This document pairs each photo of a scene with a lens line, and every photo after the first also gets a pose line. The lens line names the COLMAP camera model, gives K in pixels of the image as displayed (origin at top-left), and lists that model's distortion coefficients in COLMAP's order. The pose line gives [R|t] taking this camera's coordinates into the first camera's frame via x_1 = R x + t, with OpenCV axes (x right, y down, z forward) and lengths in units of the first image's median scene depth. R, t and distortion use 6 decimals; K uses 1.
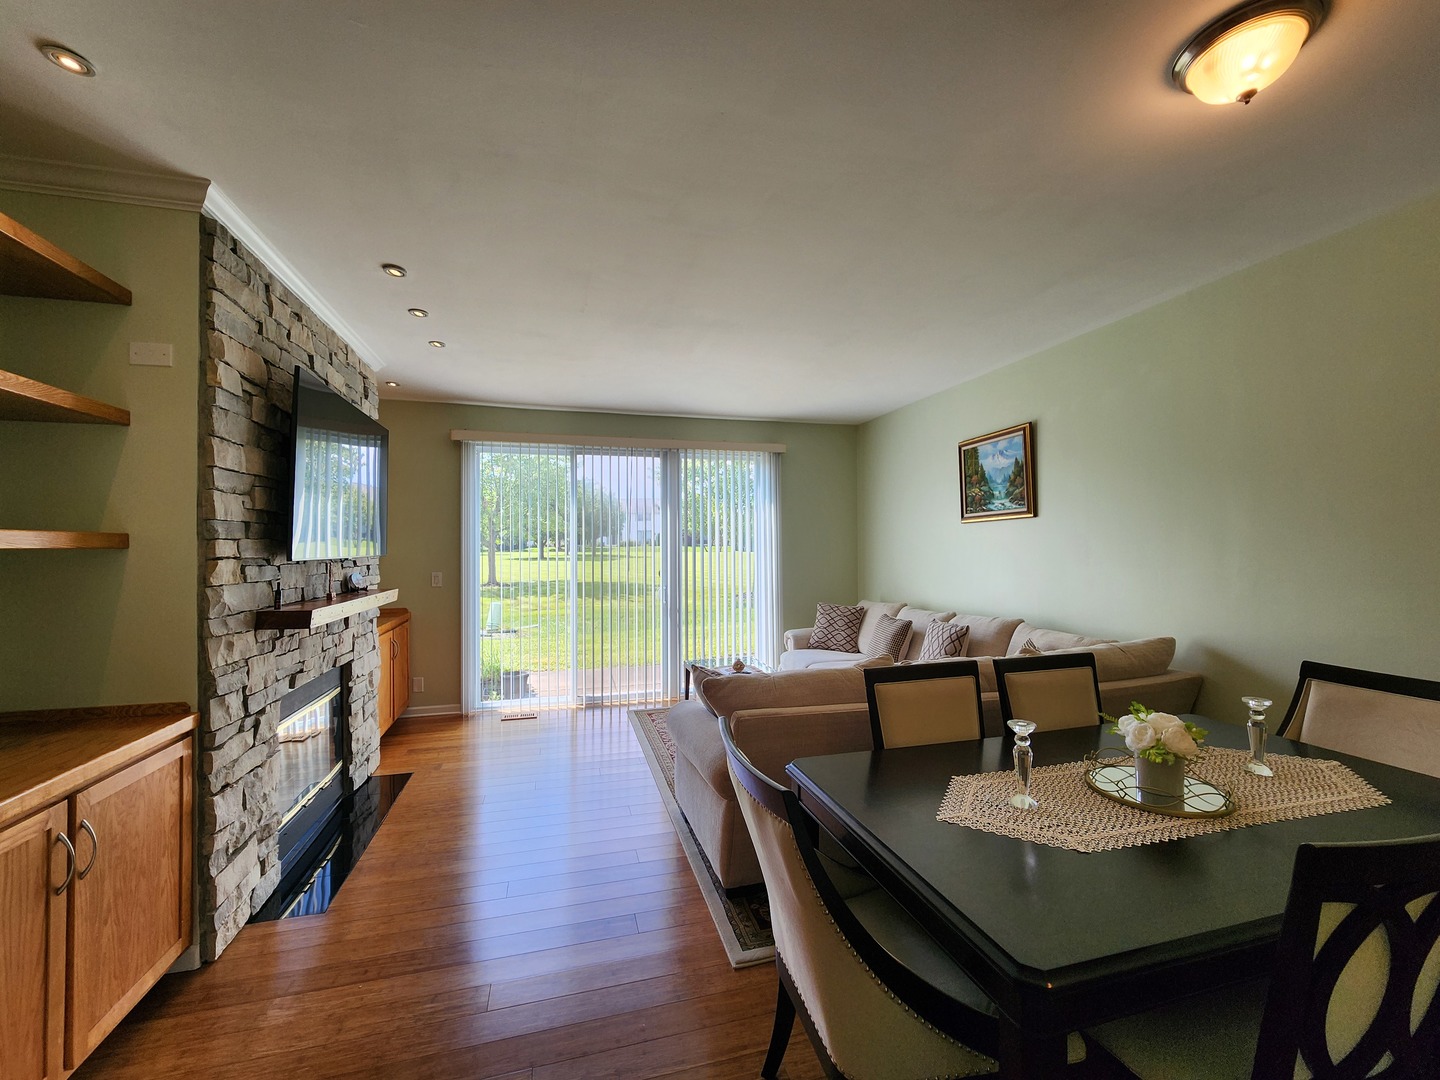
lens RADIAL K [[592.5, 0, 718.5], [0, 592.5, 539.7], [0, 0, 1]] dist [0.000769, -0.000177]
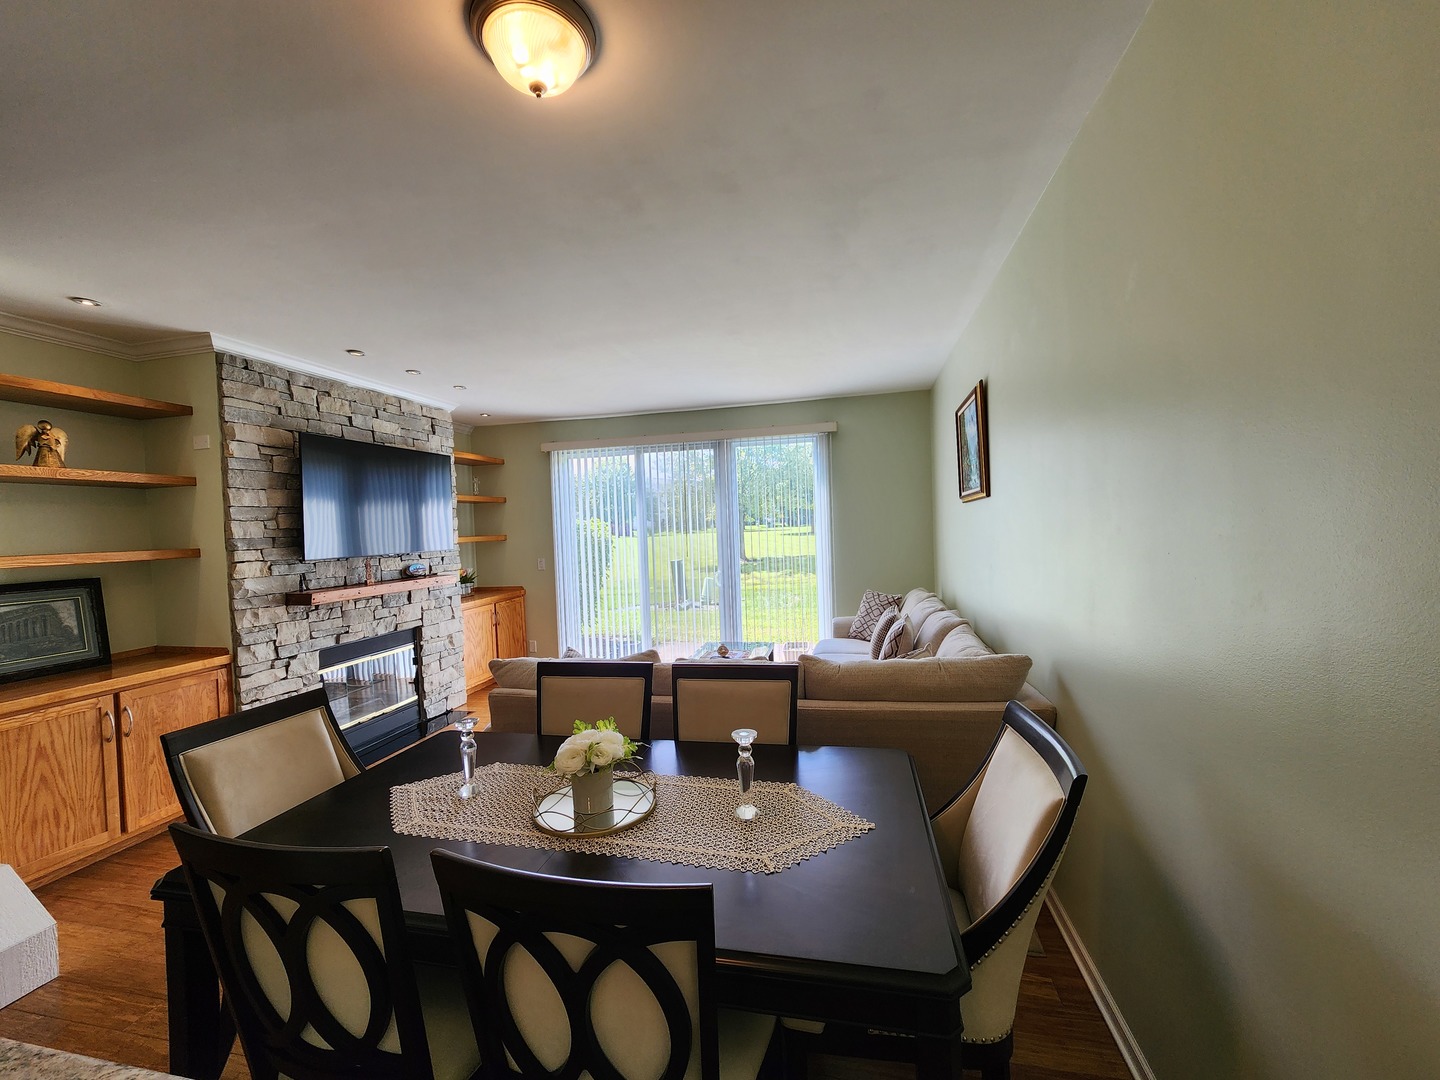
lens RADIAL K [[592.5, 0, 720.9], [0, 592.5, 540.6], [0, 0, 1]] dist [0.000769, -0.000177]
pose [[0.880935, -0.013153, -0.473054, 0.593567], [0.036132, 0.998565, 0.039520, -0.024048], [0.471856, -0.051907, 0.880147, 0.102571]]
